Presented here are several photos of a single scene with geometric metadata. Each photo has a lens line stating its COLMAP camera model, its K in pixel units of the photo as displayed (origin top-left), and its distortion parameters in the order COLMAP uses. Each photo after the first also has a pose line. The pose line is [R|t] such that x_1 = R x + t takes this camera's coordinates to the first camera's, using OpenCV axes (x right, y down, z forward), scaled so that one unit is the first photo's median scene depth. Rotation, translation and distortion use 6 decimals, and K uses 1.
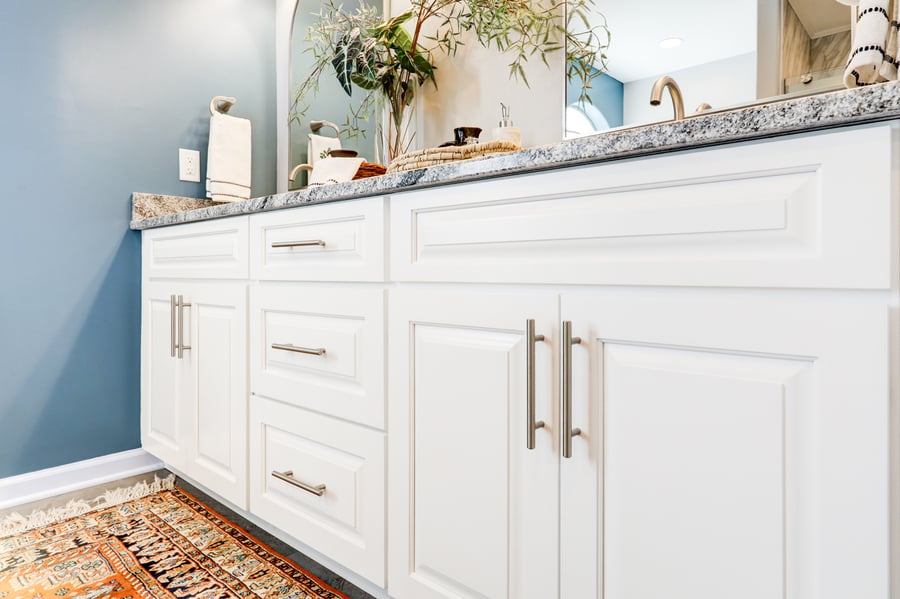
lens RADIAL K [[541.8, 0, 455.3], [0, 541.8, 274.6], [0, 0, 1]] dist [-0.000402, 0.000794]
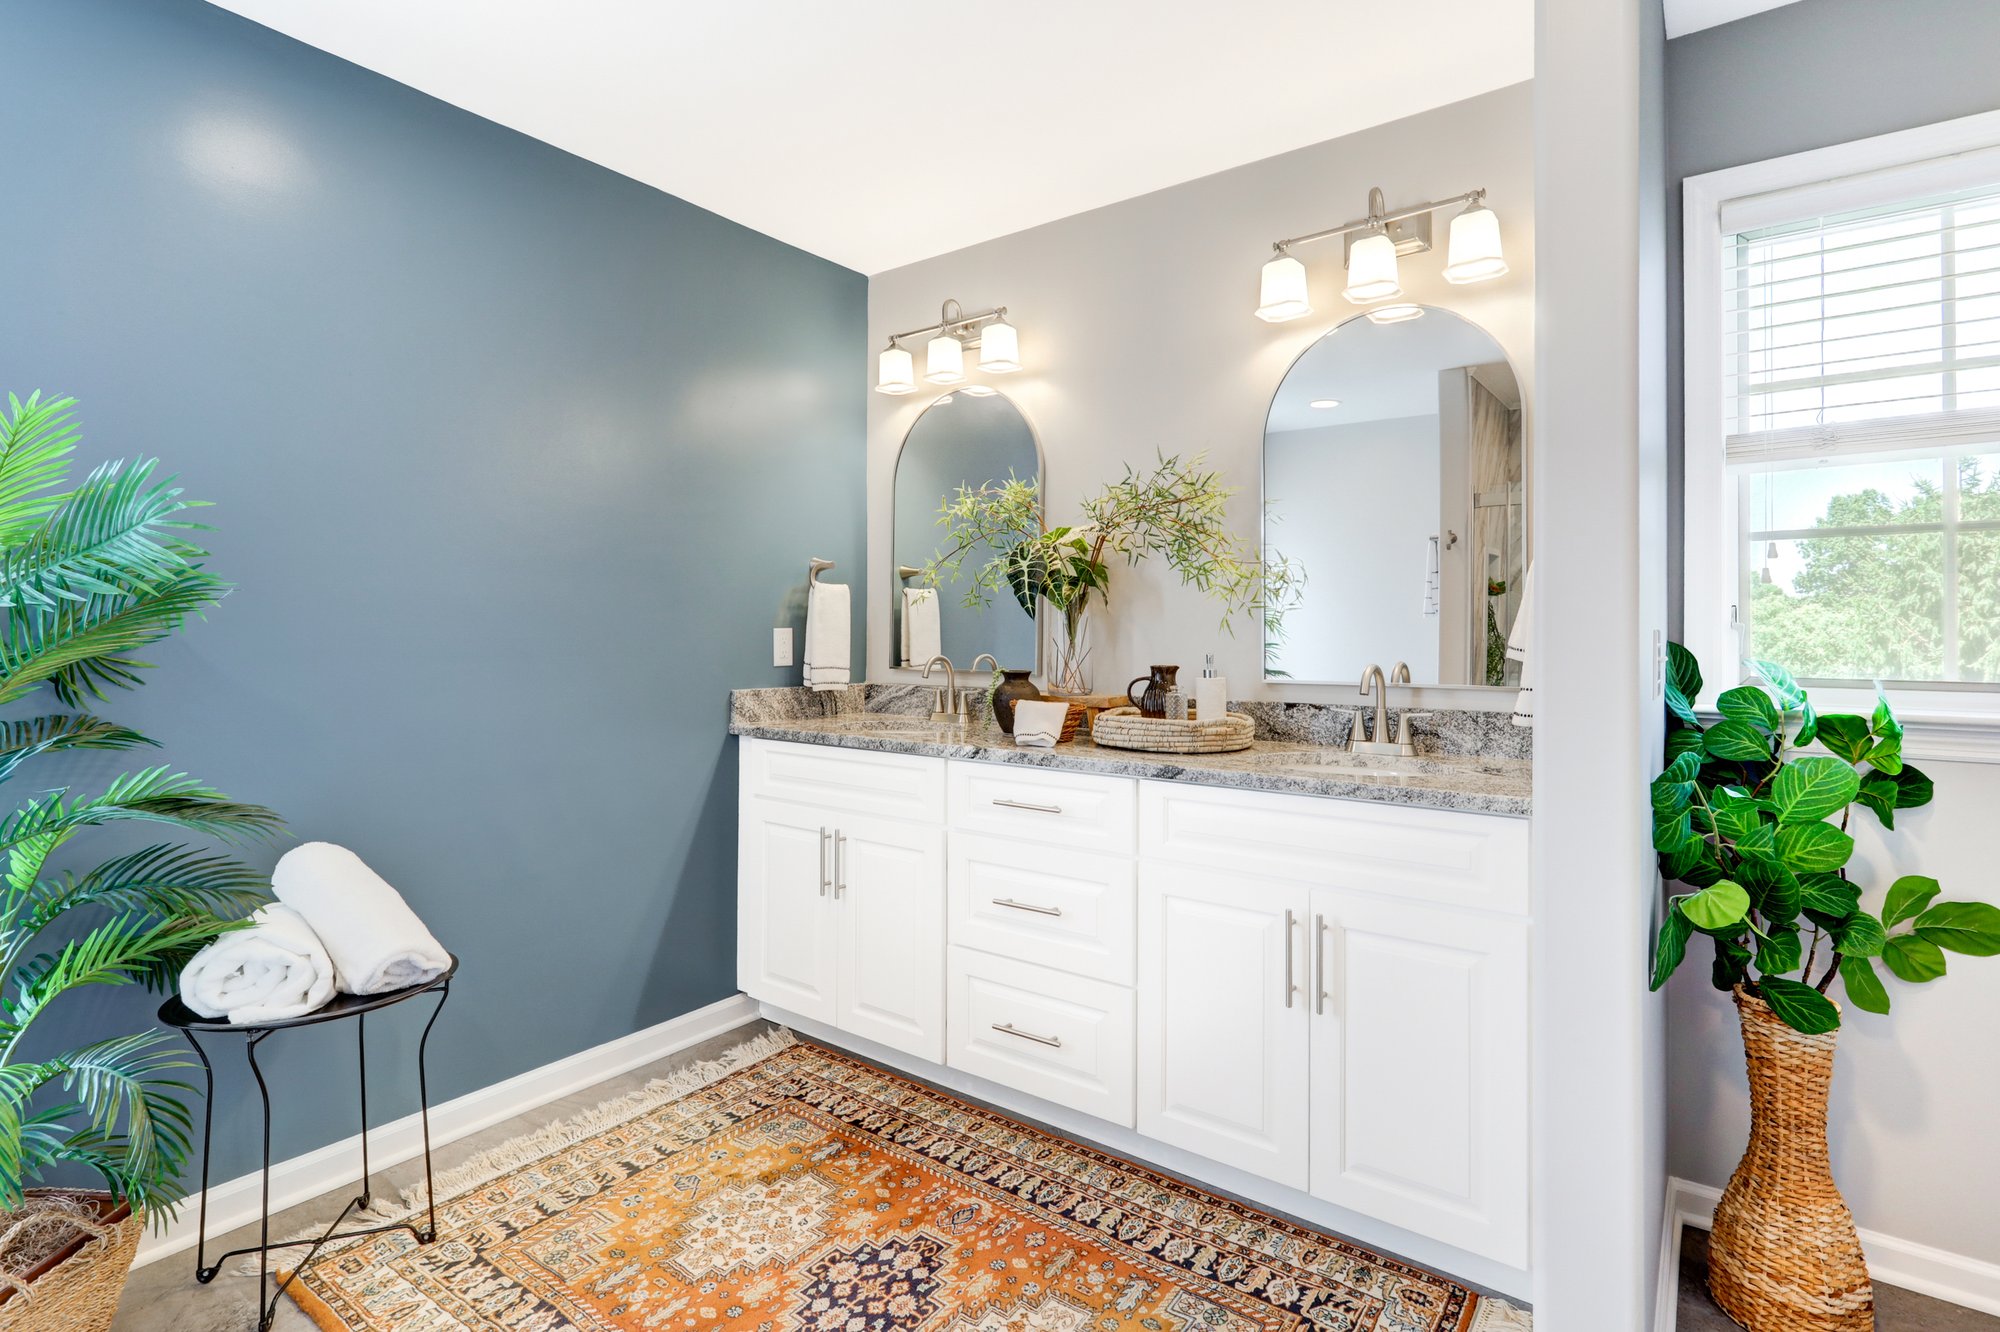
lens RADIAL K [[966.7, 0, 998.5], [0, 966.7, 624.5], [0, 0, 1]] dist [-0.001706, 0.000327]
pose [[0.996292, 0.003836, 0.085945, -0.375132], [-0.002875, 0.999932, -0.011299, -0.283603], [-0.085983, 0.011010, 0.996236, -0.631469]]
